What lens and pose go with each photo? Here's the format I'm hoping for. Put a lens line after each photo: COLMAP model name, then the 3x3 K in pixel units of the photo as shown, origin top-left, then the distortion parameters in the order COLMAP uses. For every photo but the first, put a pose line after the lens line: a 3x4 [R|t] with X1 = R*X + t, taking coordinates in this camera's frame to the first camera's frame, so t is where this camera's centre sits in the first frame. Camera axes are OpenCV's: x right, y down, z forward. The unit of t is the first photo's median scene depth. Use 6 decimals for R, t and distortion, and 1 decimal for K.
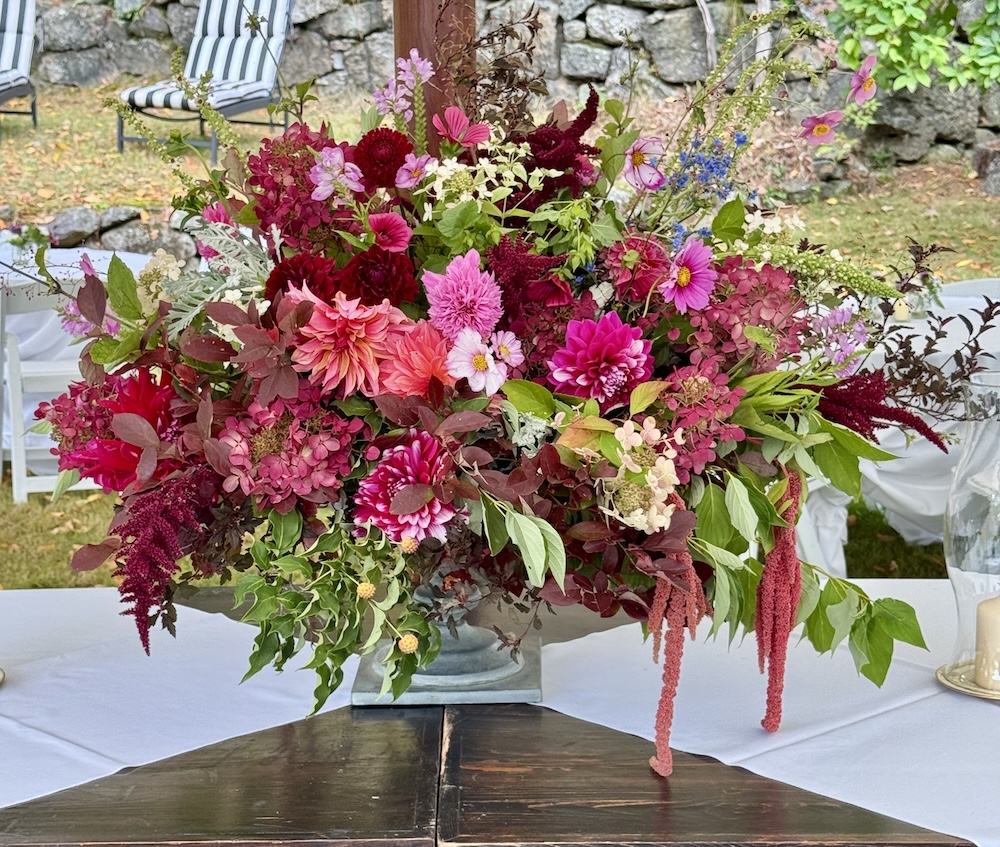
lens RADIAL K [[1521.6, 0, 502.1], [0, 1521.6, 430.0], [0, 0, 1]] dist [0.011594, 0.000000]
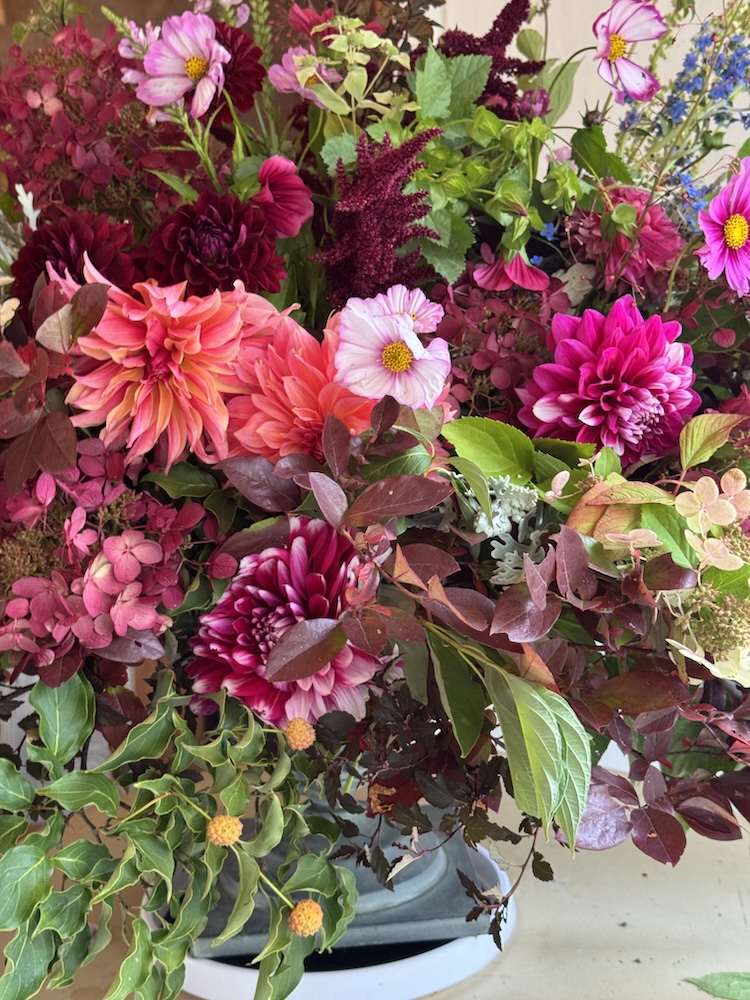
lens RADIAL K [[1400.5, 0, 372.2], [0, 1400.5, 489.7], [0, 0, 1]] dist [0.024897, 0.000000]
pose [[0.996916, -0.049217, 0.061124, -0.060722], [0.050854, 0.998380, -0.025517, 0.003759], [-0.059770, 0.028547, 0.997804, 0.485974]]
